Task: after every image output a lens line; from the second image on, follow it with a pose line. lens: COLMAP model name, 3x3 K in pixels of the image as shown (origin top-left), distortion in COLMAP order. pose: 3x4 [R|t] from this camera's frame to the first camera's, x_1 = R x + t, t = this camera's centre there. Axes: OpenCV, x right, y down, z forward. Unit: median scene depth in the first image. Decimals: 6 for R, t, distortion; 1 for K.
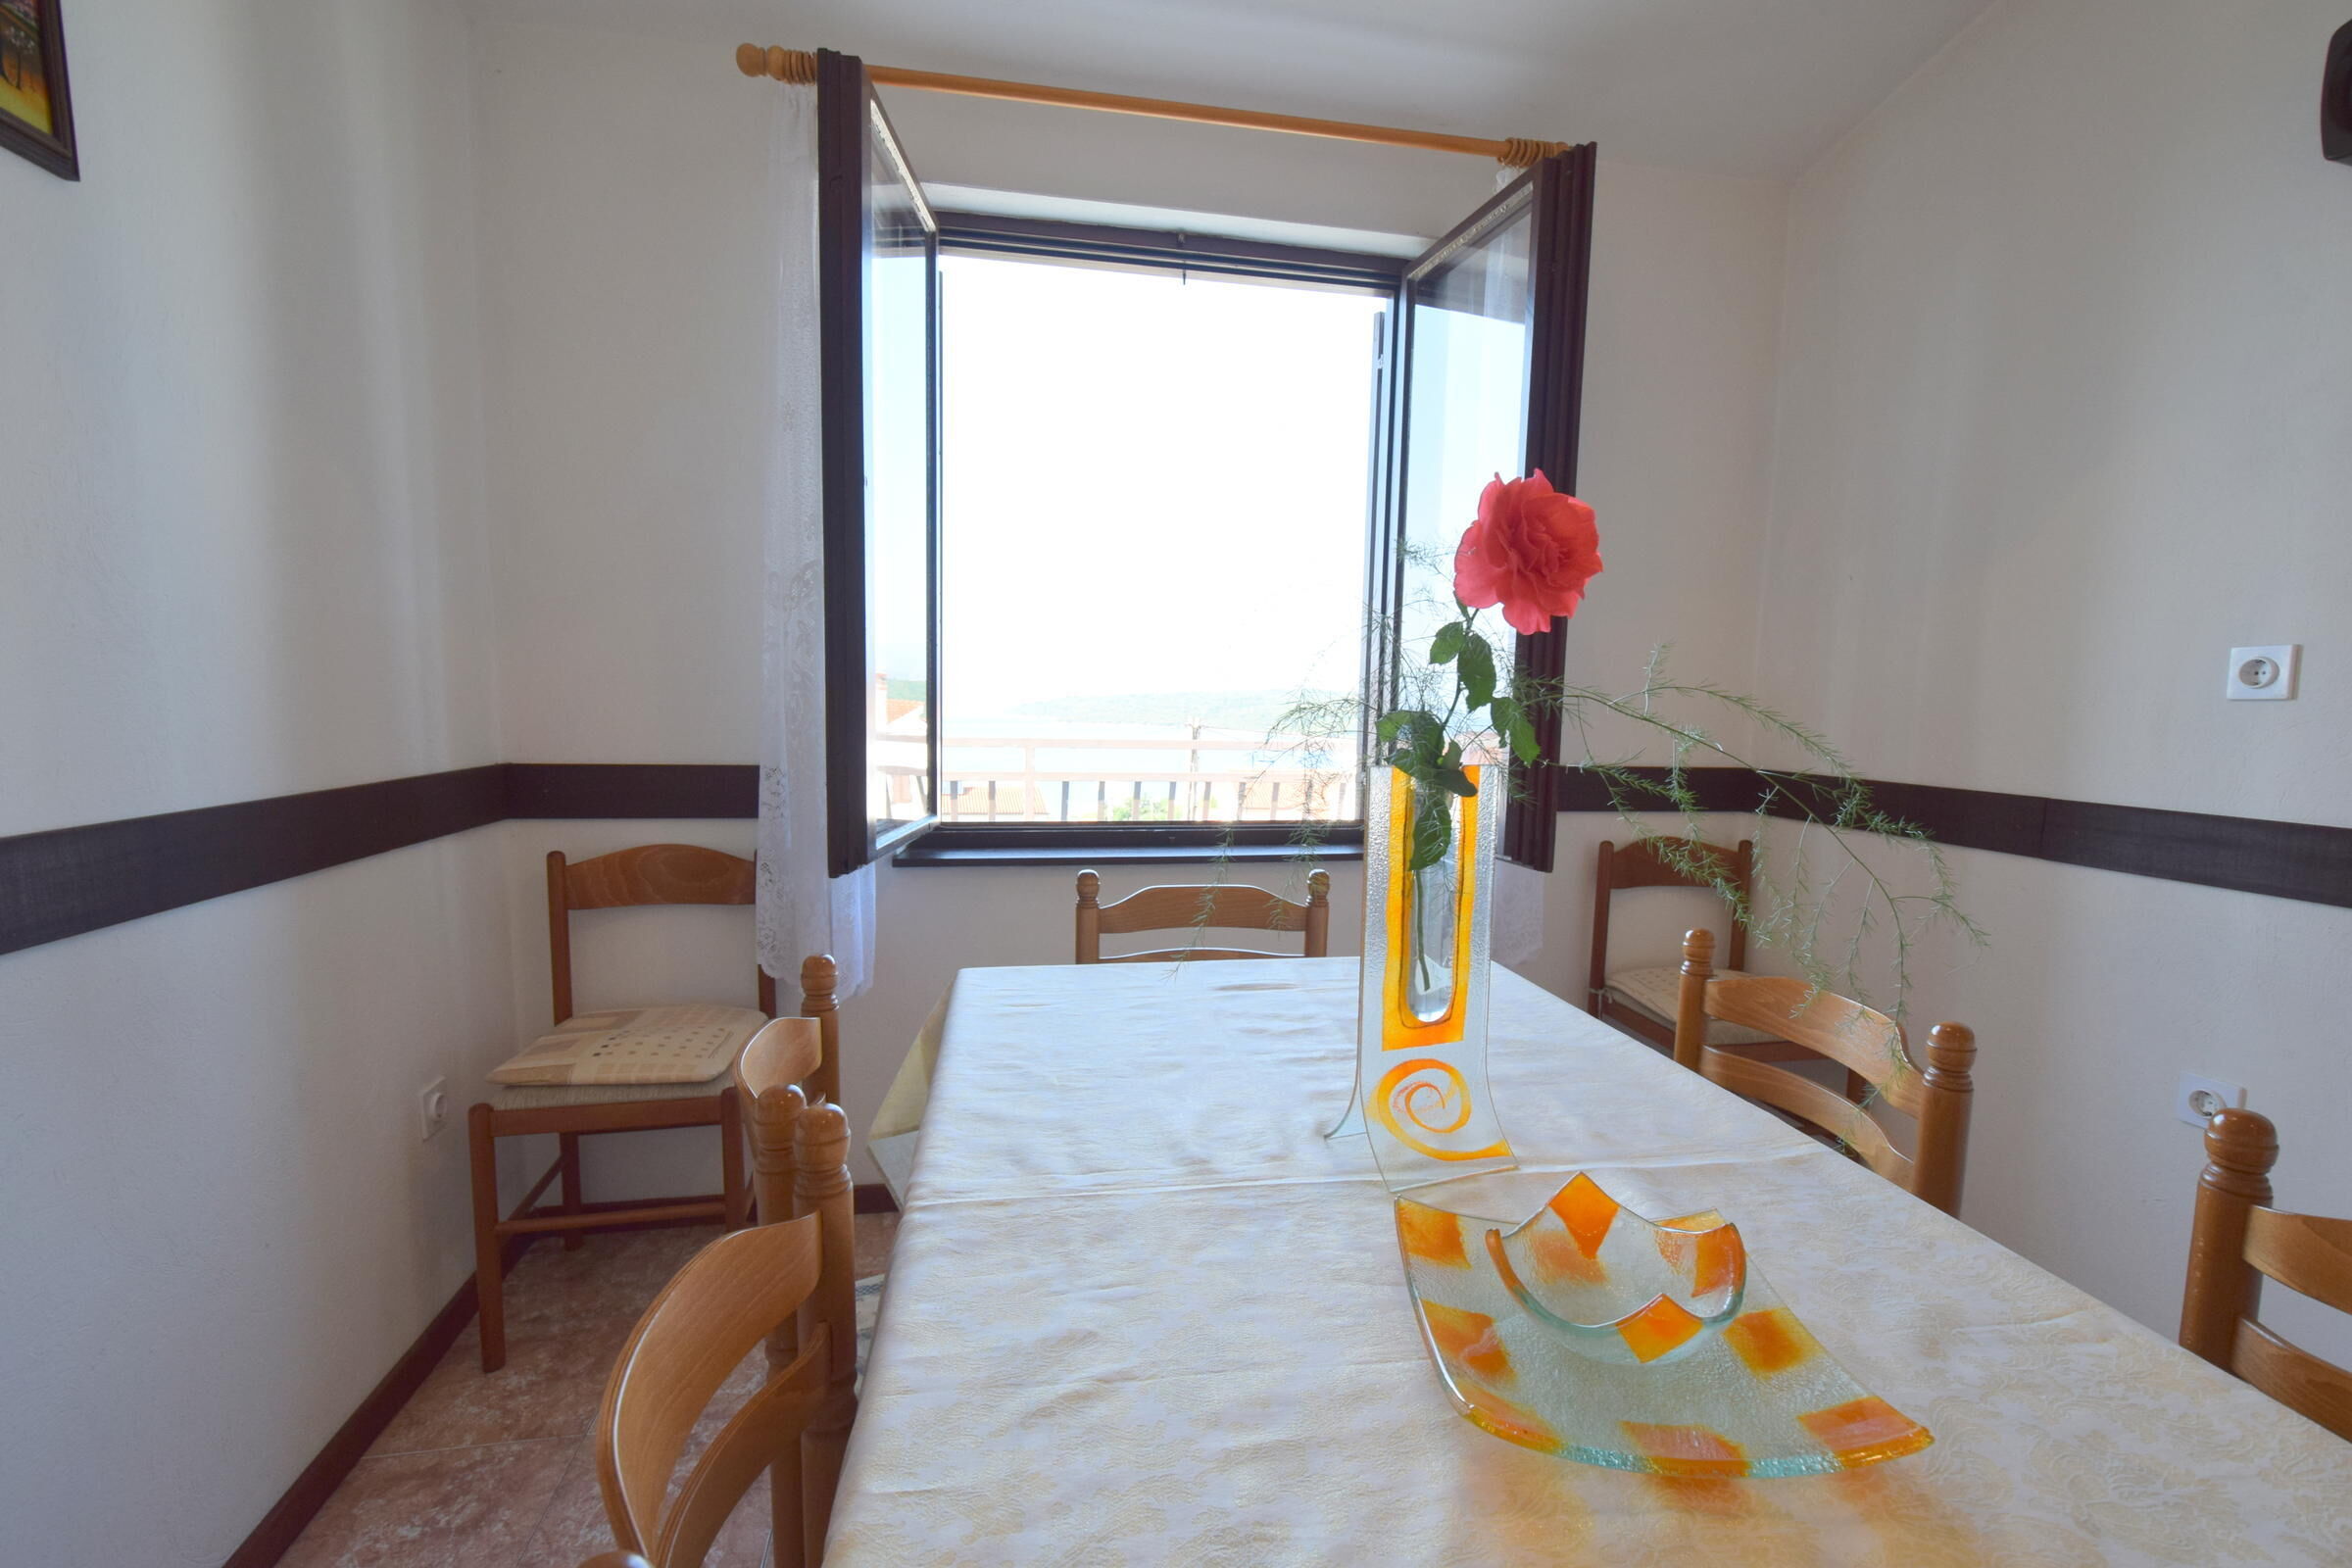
lens RADIAL K [[1023.2, 0, 1181.4], [0, 1023.2, 784.6], [0, 0, 1]] dist [0.005217, -0.003816]
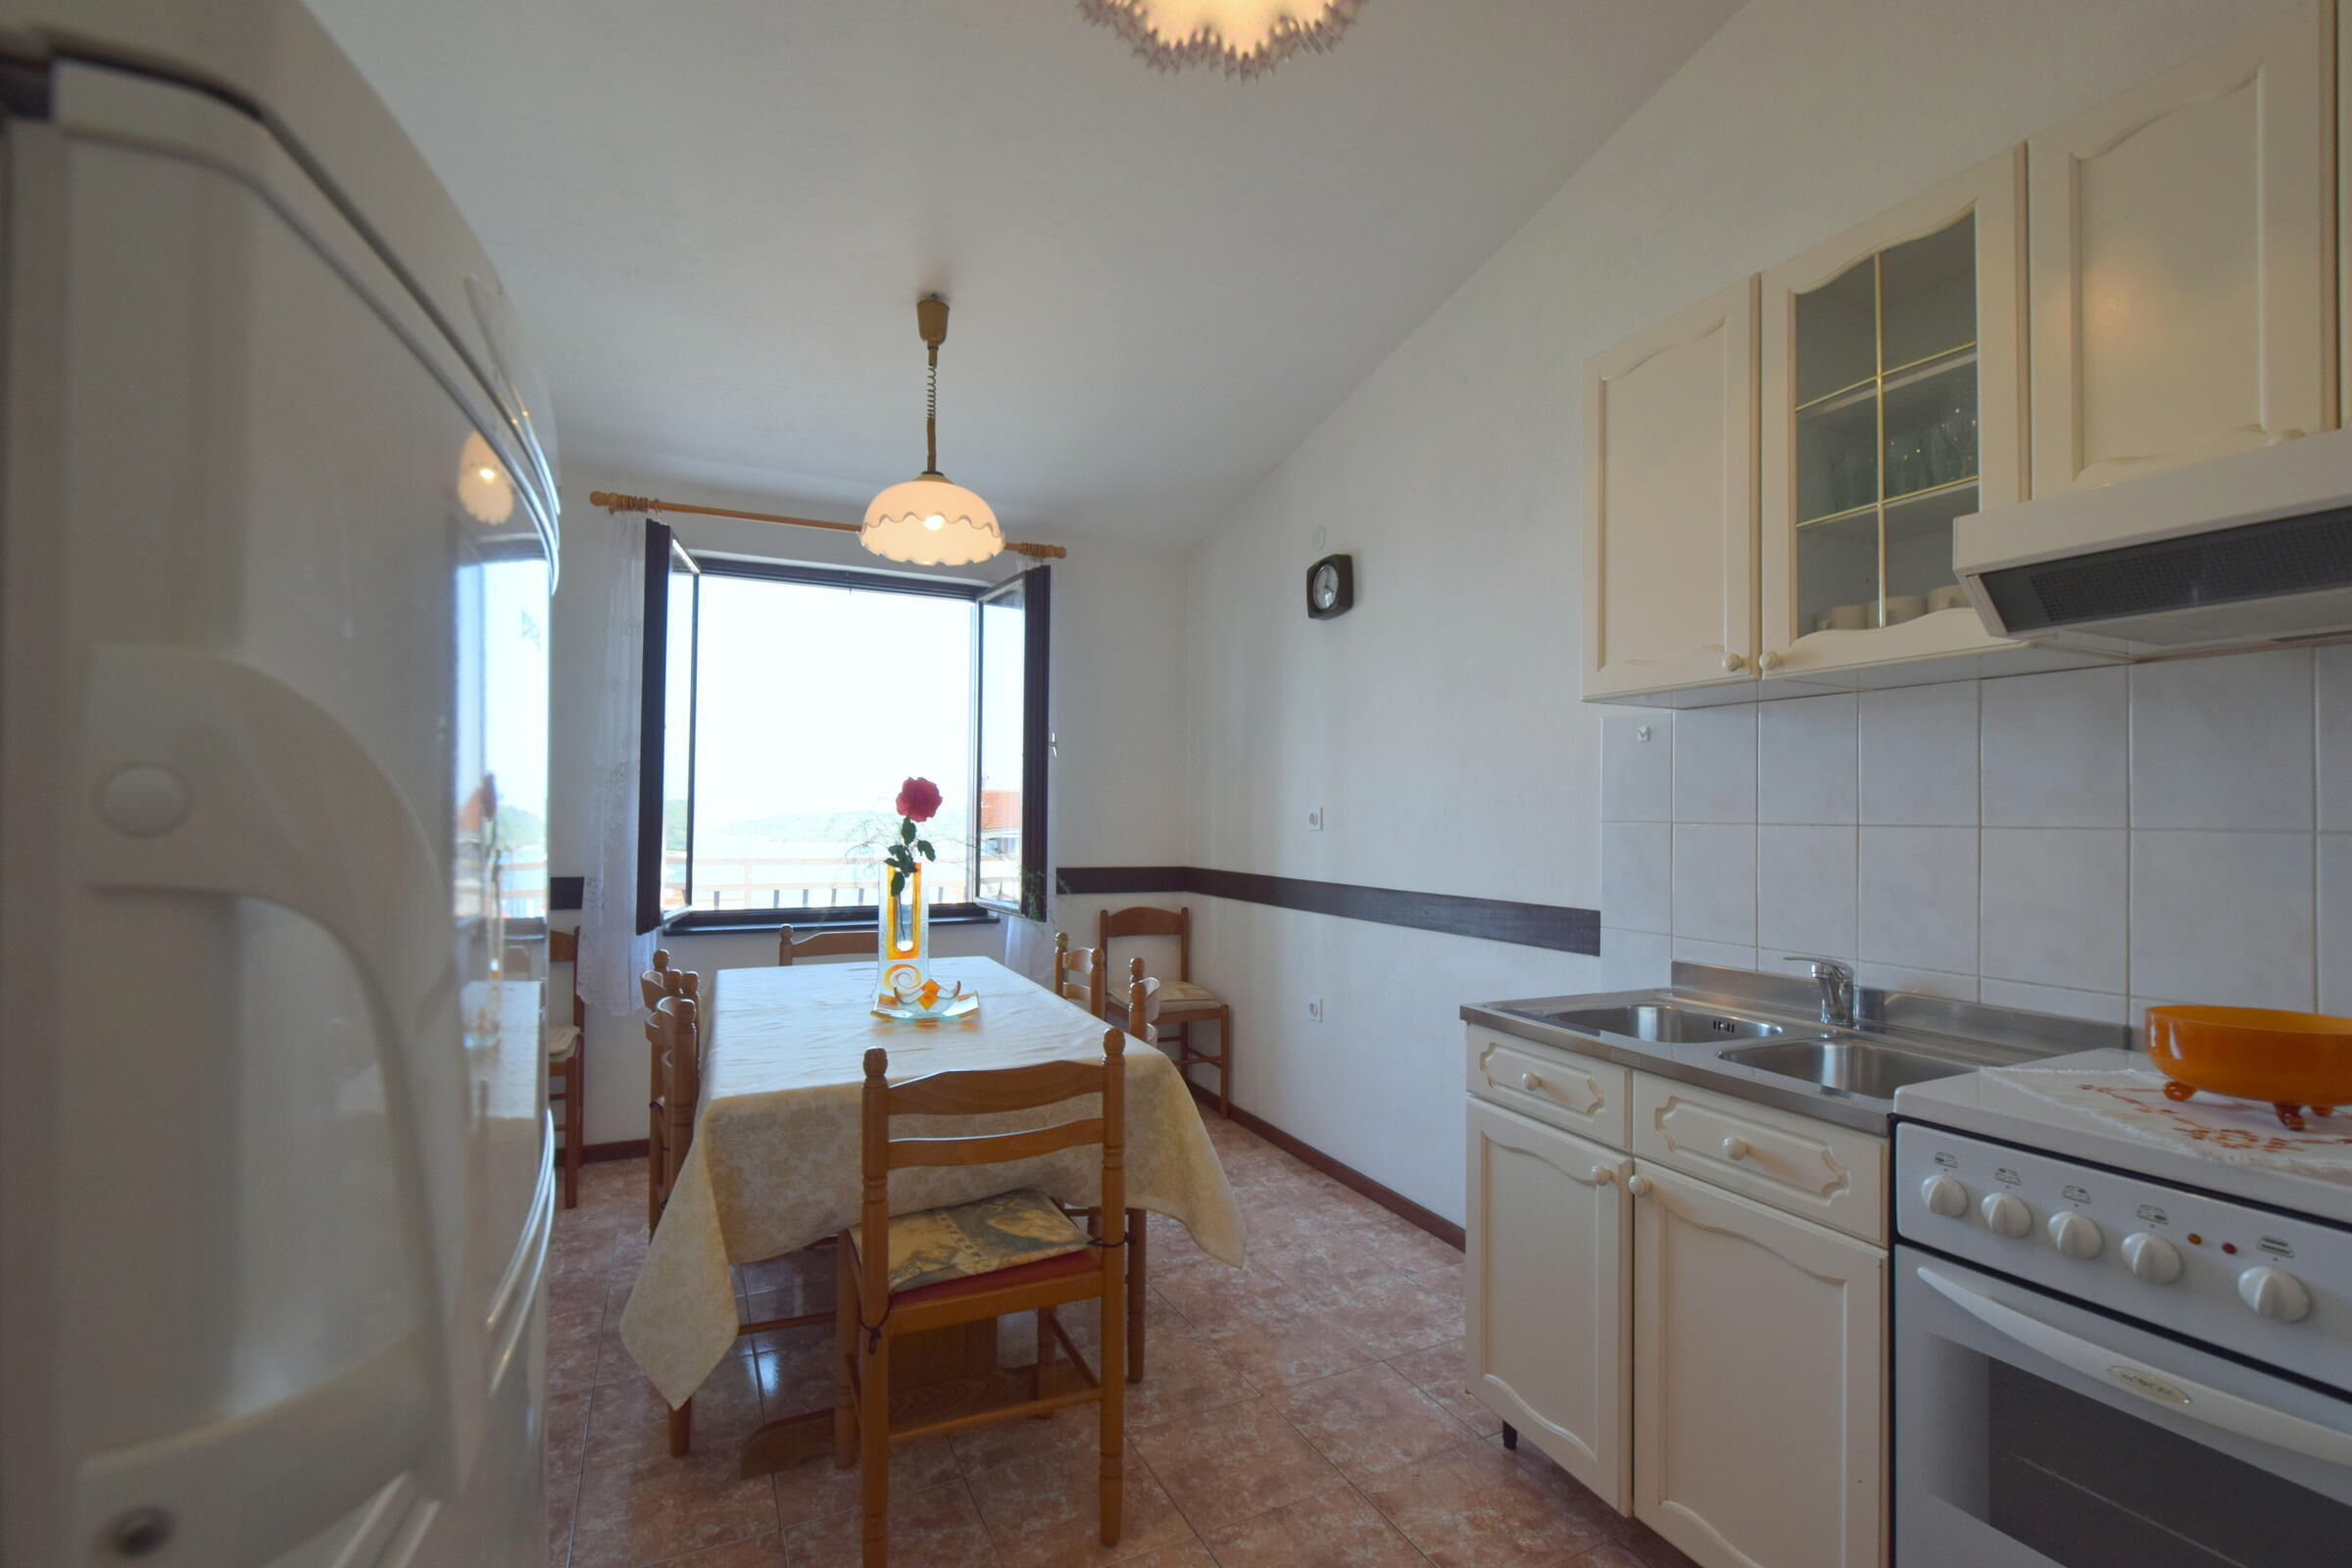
lens RADIAL K [[1023.2, 0, 1174.4], [0, 1023.2, 788.0], [0, 0, 1]] dist [0.005217, -0.003816]
pose [[0.966567, -0.003624, 0.256389, 0.094614], [0.031102, 0.994174, -0.103199, 0.036106], [-0.254521, 0.107723, 0.961049, -0.837284]]
